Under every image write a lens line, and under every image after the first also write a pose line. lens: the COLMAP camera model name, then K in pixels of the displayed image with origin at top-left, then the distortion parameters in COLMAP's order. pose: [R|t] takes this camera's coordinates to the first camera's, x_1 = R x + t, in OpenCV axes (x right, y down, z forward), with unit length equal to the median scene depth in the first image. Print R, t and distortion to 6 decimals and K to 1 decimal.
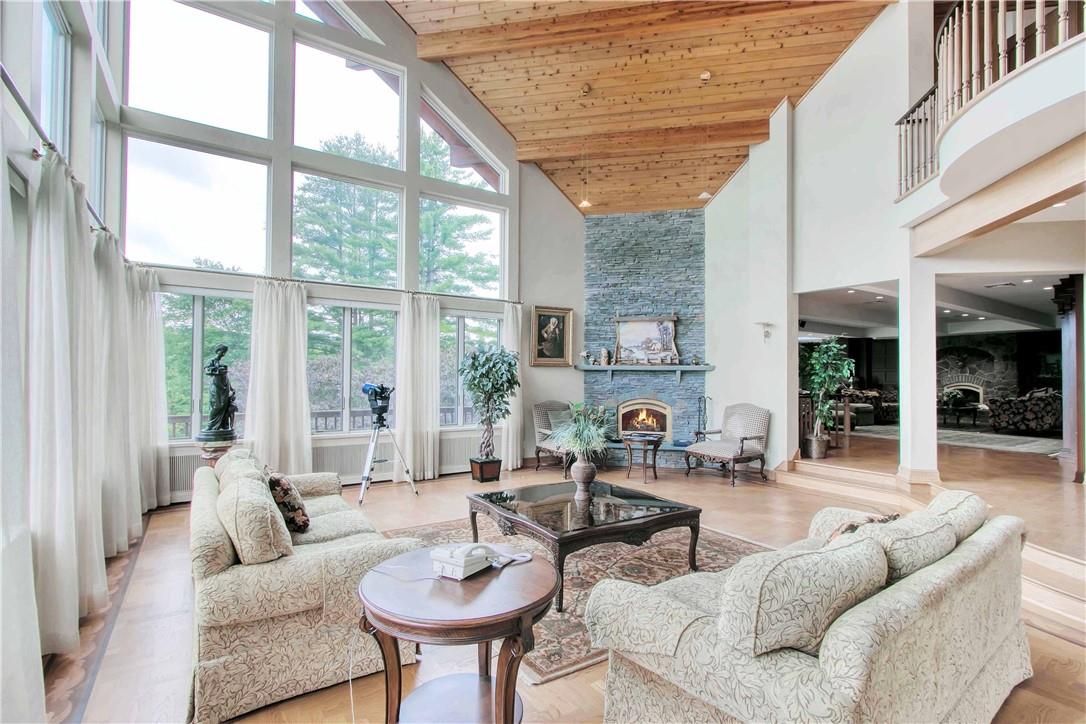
lens RADIAL K [[509.3, 0, 541.6], [0, 509.3, 363.2], [0, 0, 1]] dist [0.004033, 0.000852]
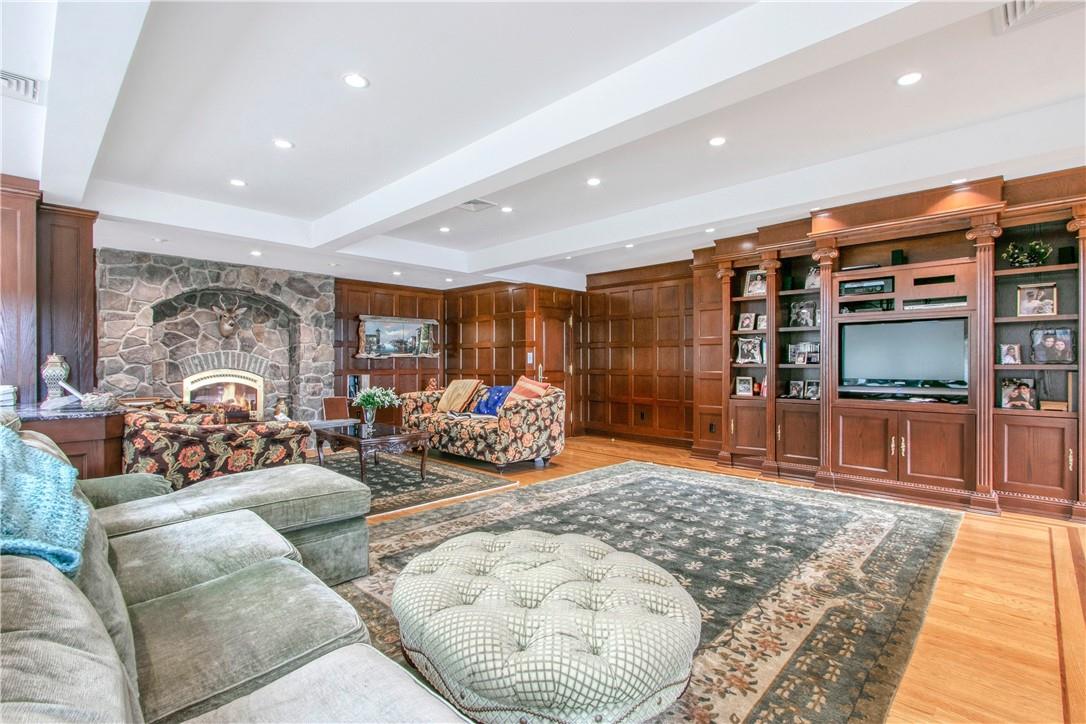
lens RADIAL K [[509.3, 0, 542.6], [0, 509.3, 360.5], [0, 0, 1]] dist [0.004033, 0.000852]
pose [[-0.211545, -0.007098, 0.977342, 0.238195], [-0.026597, 0.999645, 0.001503, 0.016152], [-0.977006, -0.025677, -0.211659, 0.609823]]
